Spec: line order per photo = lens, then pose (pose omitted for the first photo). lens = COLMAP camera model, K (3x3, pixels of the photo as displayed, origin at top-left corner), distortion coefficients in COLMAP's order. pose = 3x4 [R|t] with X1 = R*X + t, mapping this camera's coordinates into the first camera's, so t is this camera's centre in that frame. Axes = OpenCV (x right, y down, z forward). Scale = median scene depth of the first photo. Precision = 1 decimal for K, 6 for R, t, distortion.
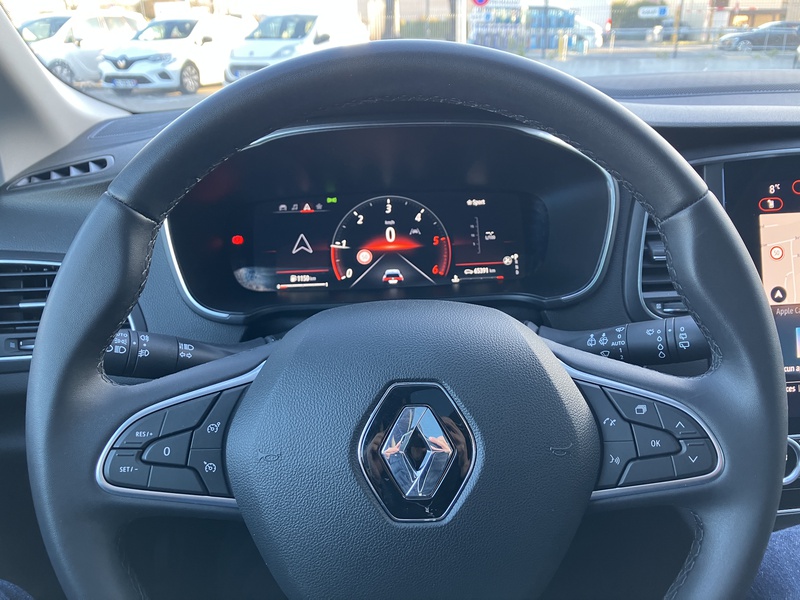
lens RADIAL K [[656.3, 0, 401.7], [0, 656.3, 304.1], [0, 0, 1]] dist [0.011656, -0.015732]
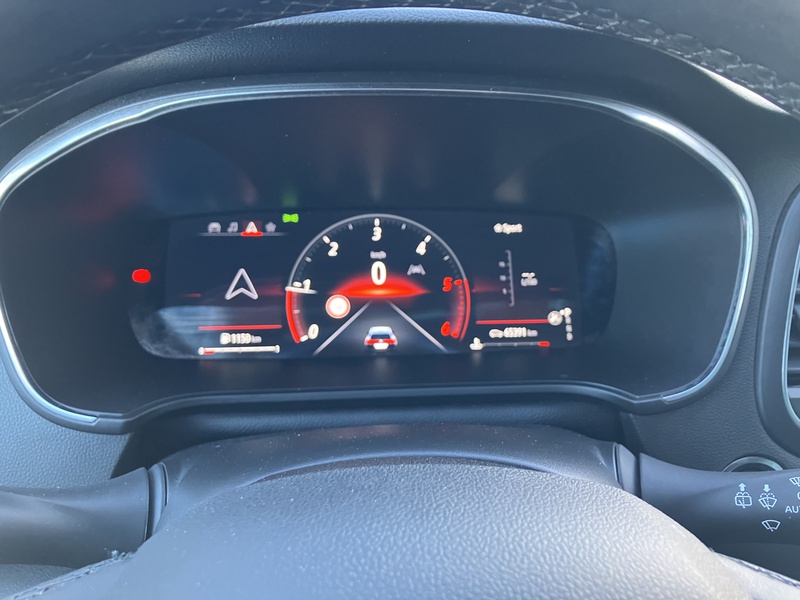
lens RADIAL K [[656.3, 0, 405.4], [0, 656.3, 294.9], [0, 0, 1]] dist [0.011656, -0.015732]
pose [[0.998934, 0.028631, 0.036223, -0.013772], [-0.027753, 0.999315, -0.024497, -0.069732], [-0.036900, 0.023466, 0.999043, 0.347125]]
